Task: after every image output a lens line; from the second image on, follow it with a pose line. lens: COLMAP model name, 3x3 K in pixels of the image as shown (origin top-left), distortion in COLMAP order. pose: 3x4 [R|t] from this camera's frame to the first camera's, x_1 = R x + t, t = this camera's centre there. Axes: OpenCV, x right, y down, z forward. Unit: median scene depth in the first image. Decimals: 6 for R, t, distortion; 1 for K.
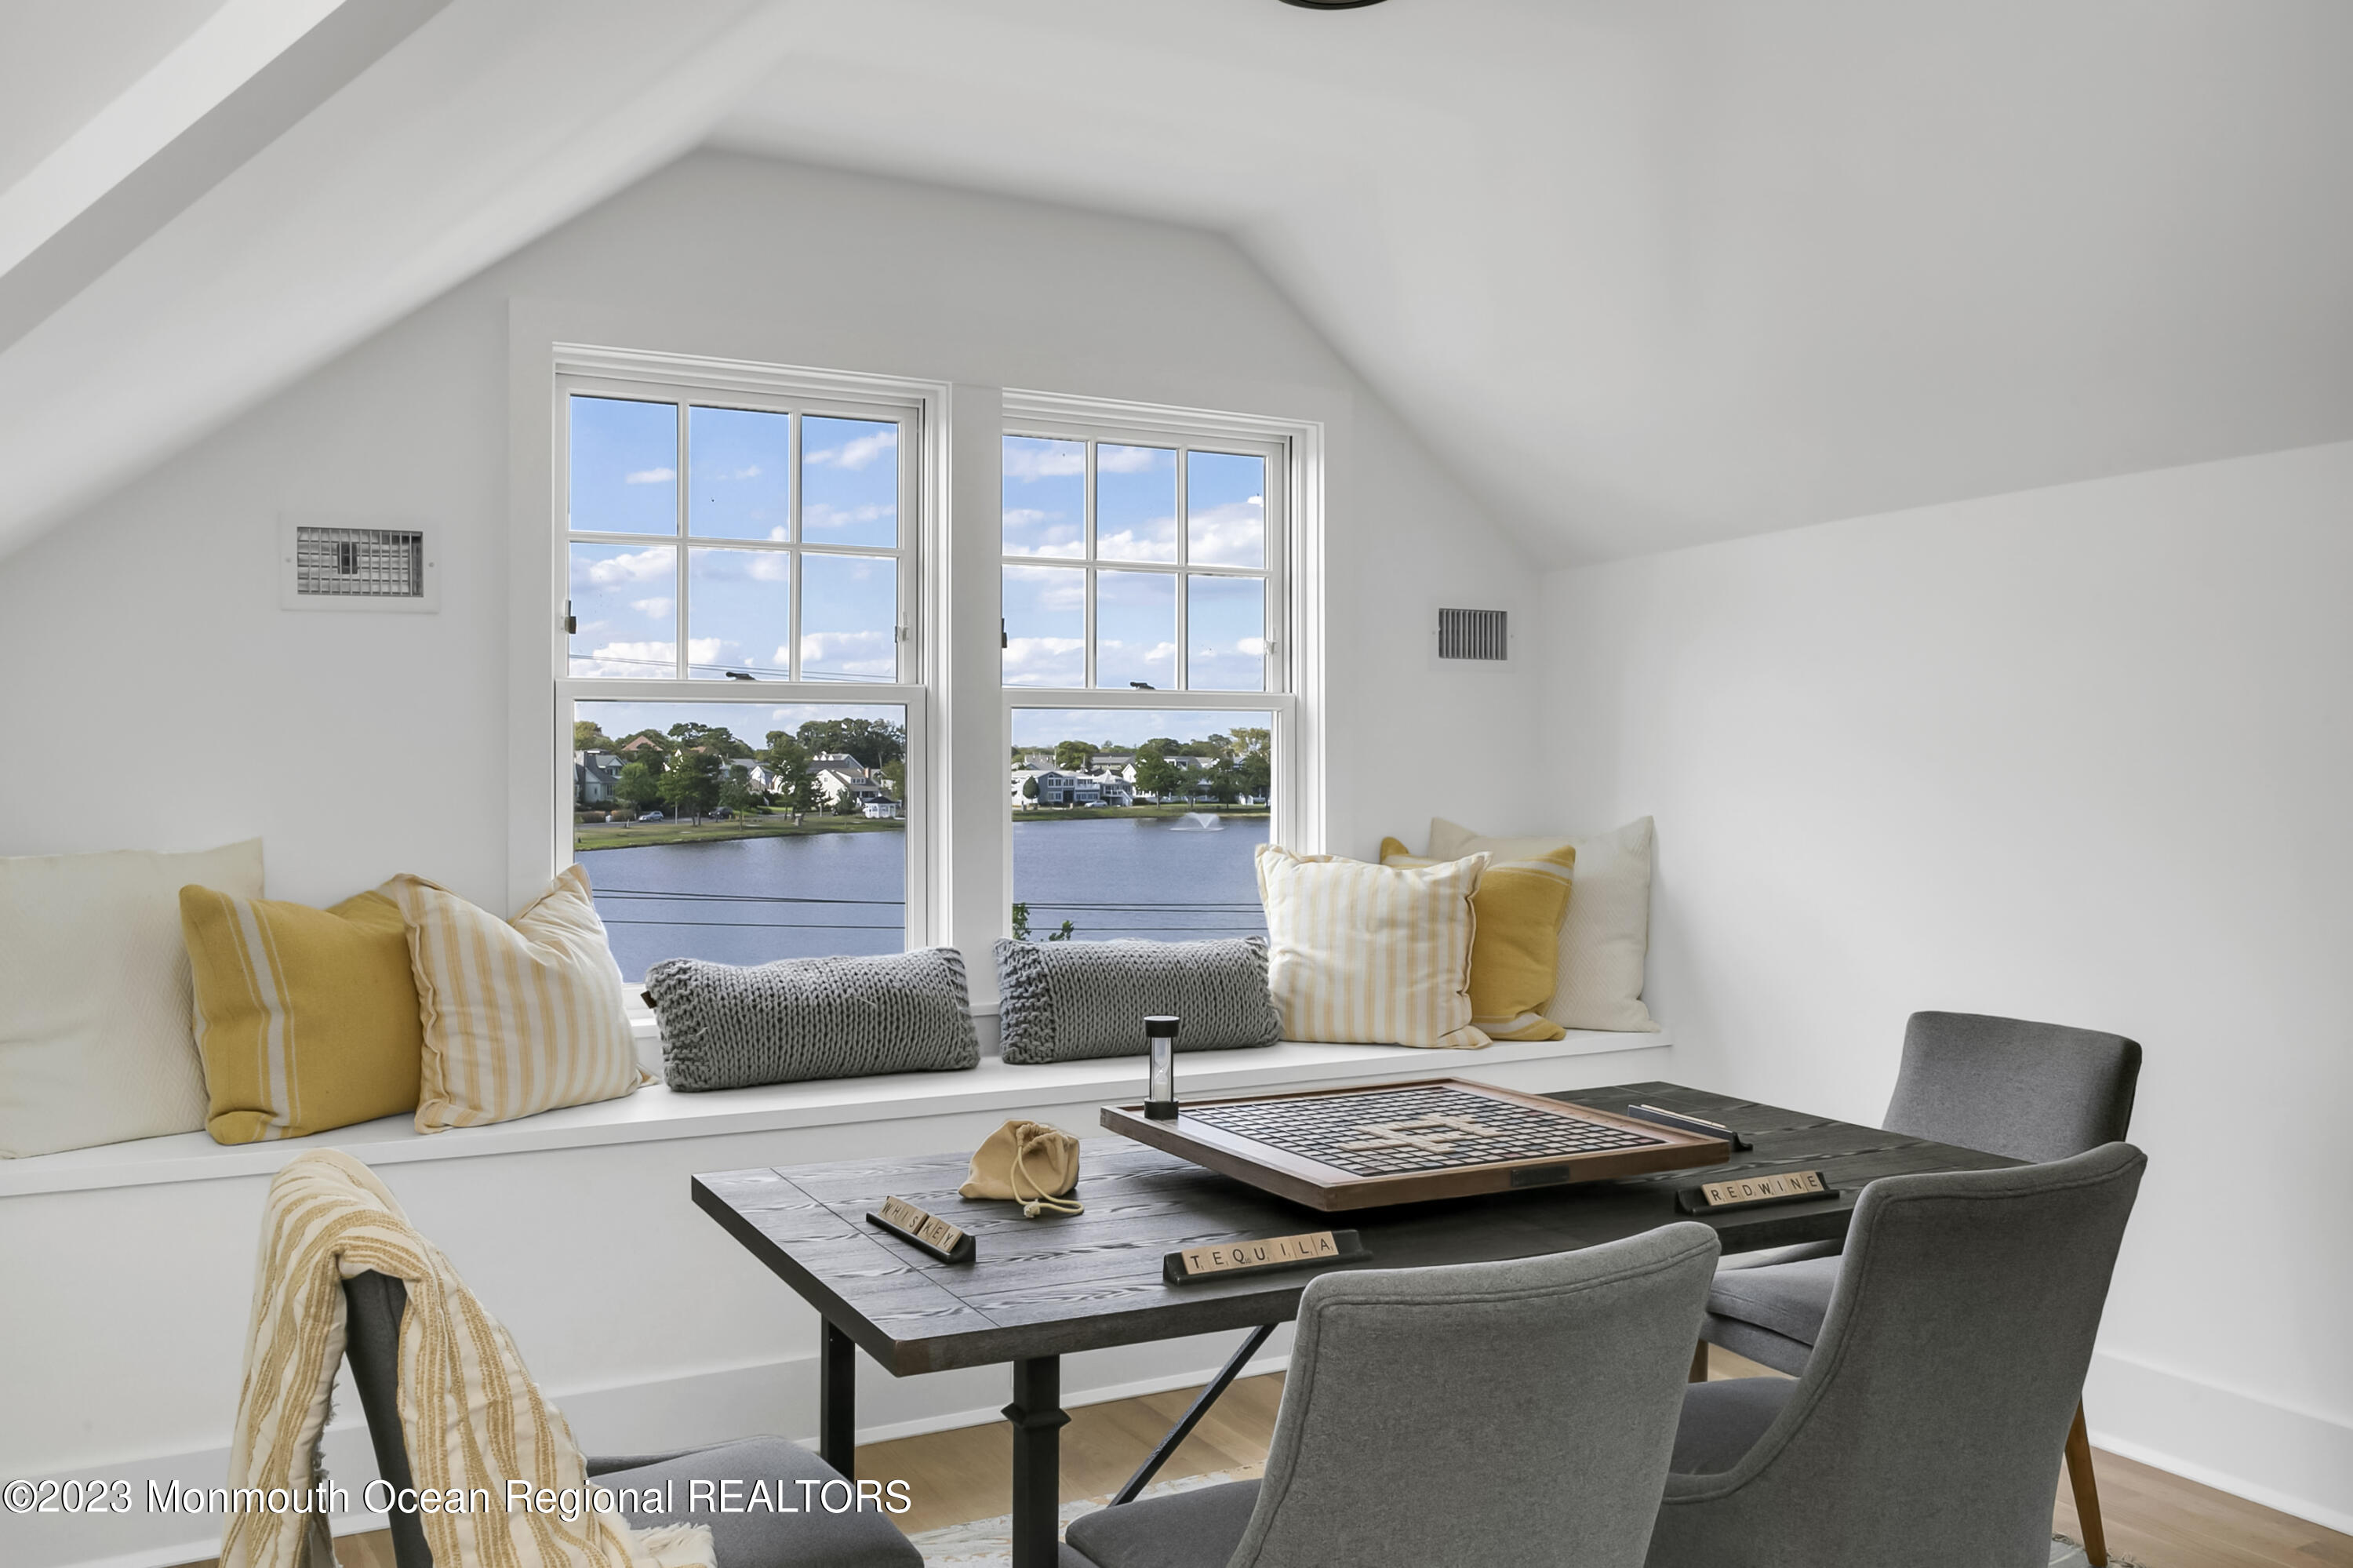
lens RADIAL K [[1866.0, 0, 1176.5], [0, 1866.0, 784.0], [0, 0, 1]] dist [-0.008719, 0.002938]
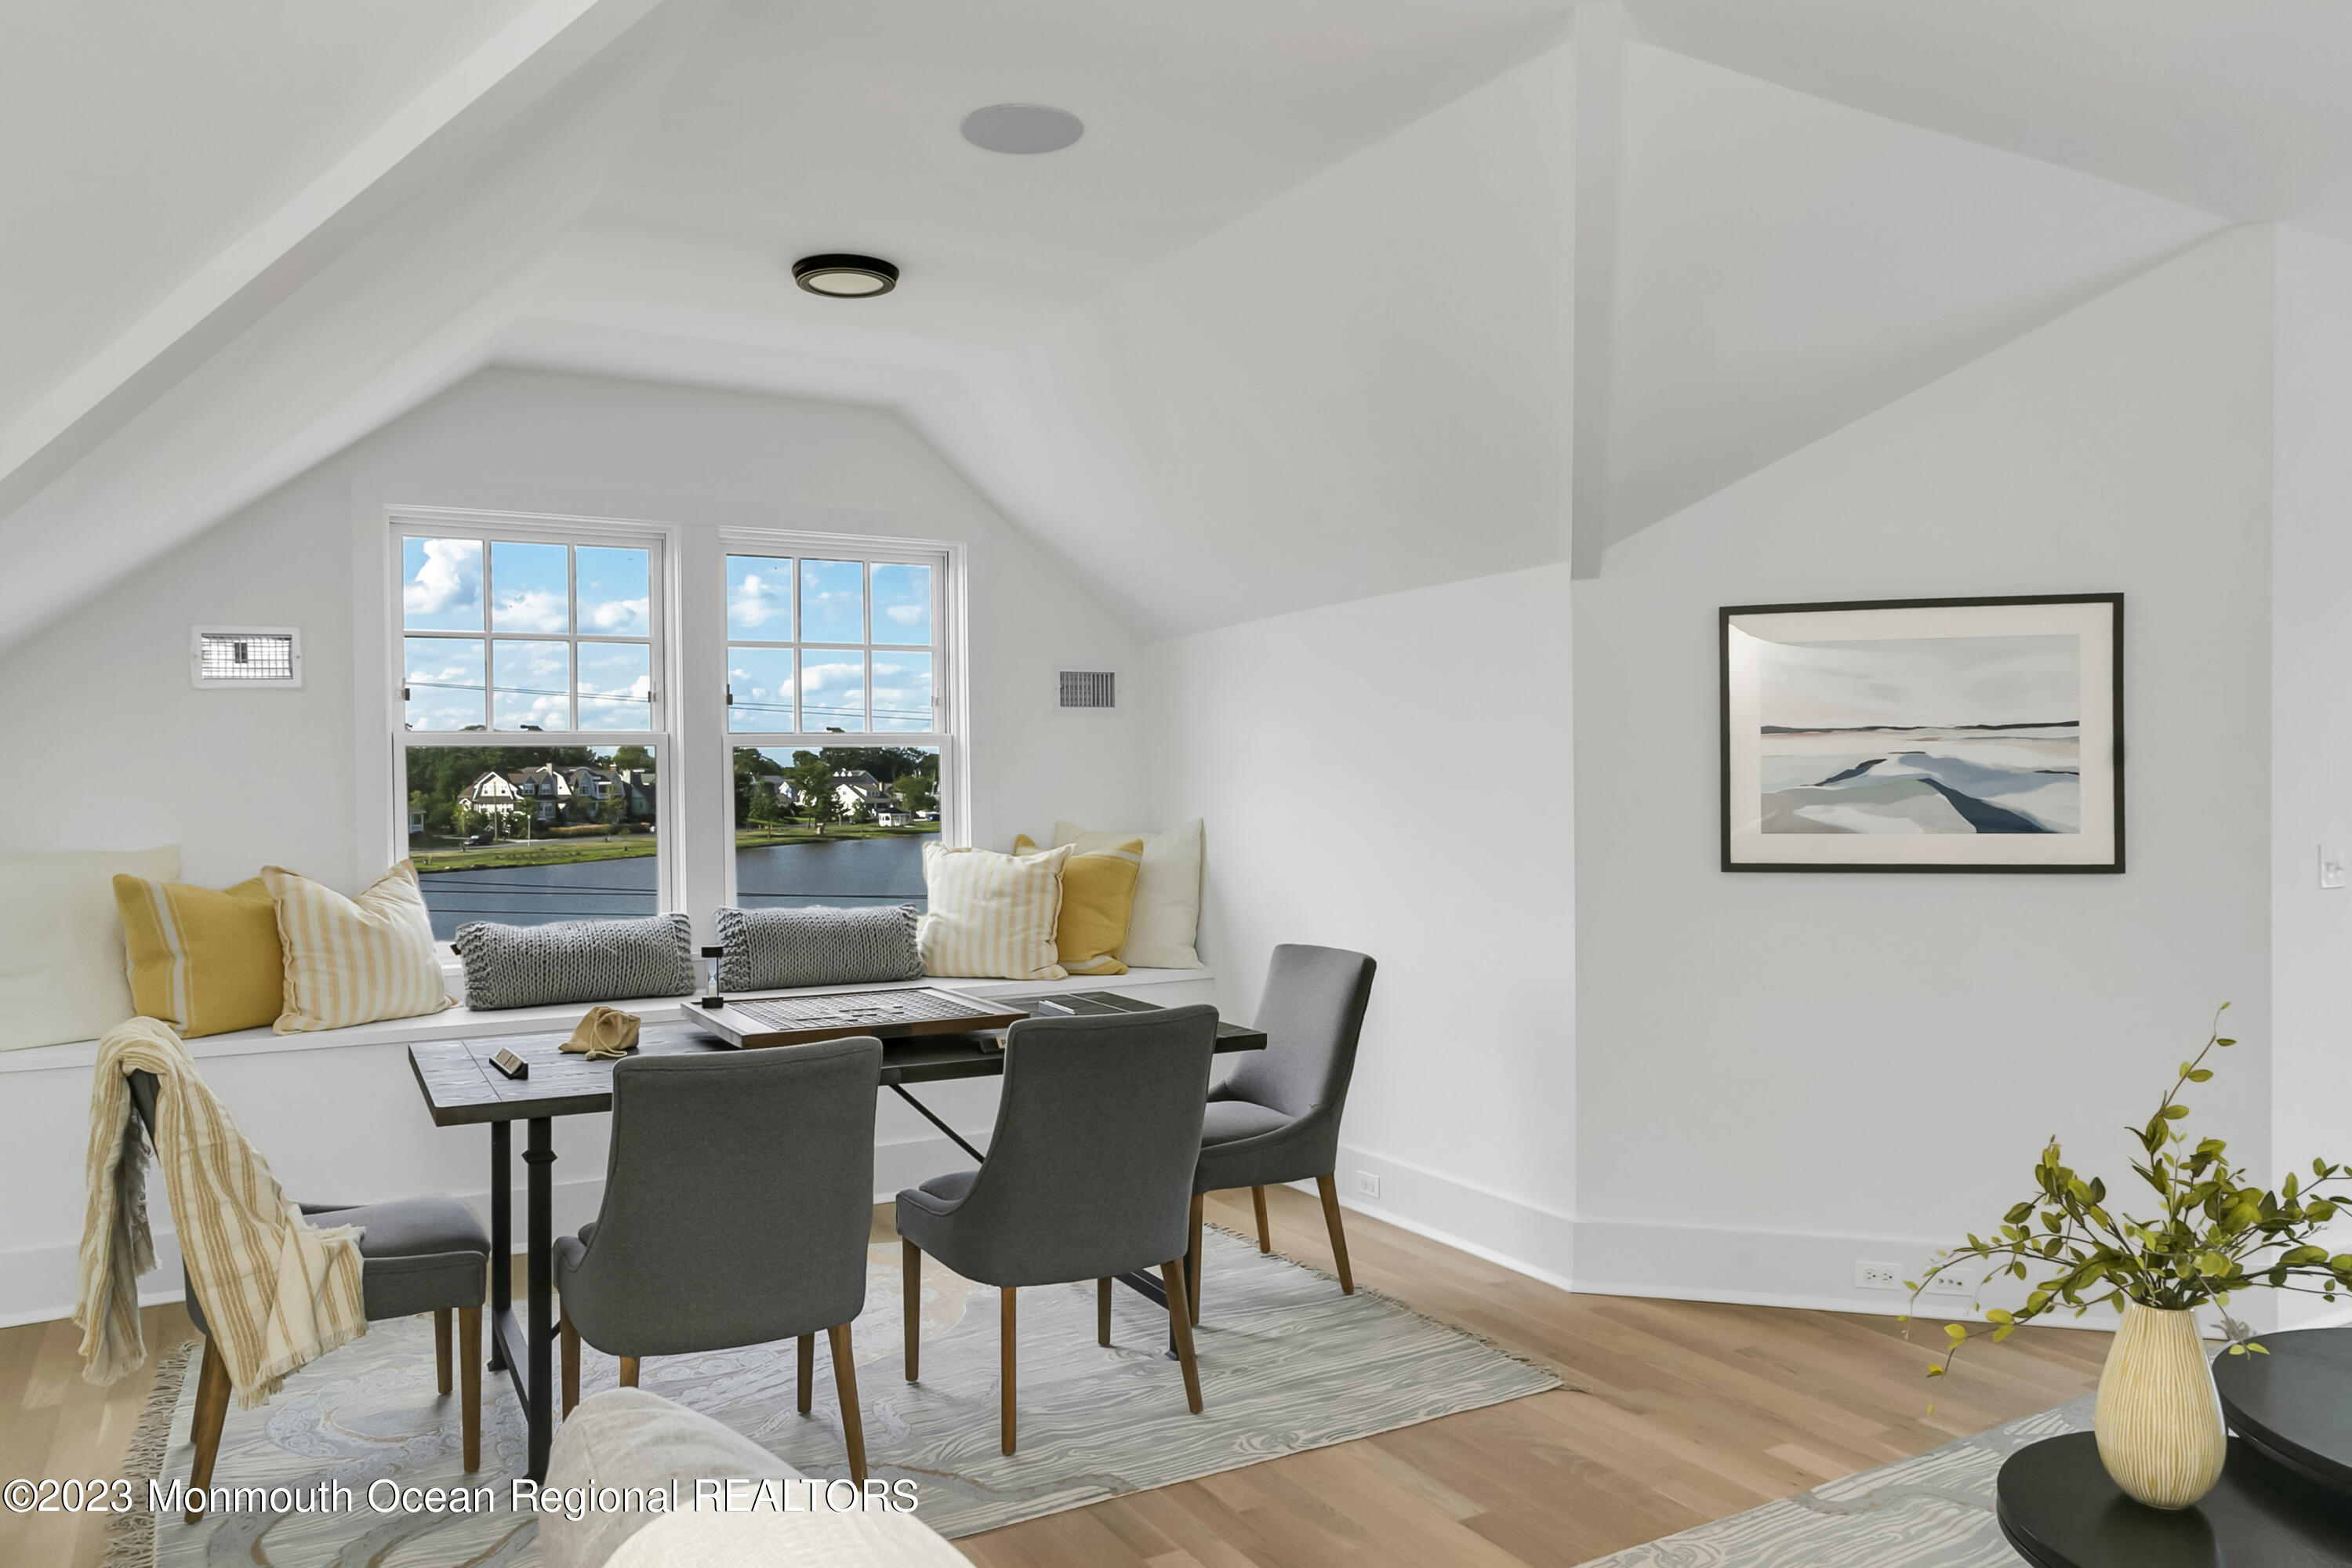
lens RADIAL K [[1637.4, 0, 1176.0], [0, 1637.4, 784.0], [0, 0, 1]] dist [0.008161, 0.006452]
pose [[0.999862, -0.010977, 0.012487, 0.240931], [0.011048, 0.999923, -0.005637, -0.001593], [-0.012424, 0.005775, 0.999906, -0.271052]]
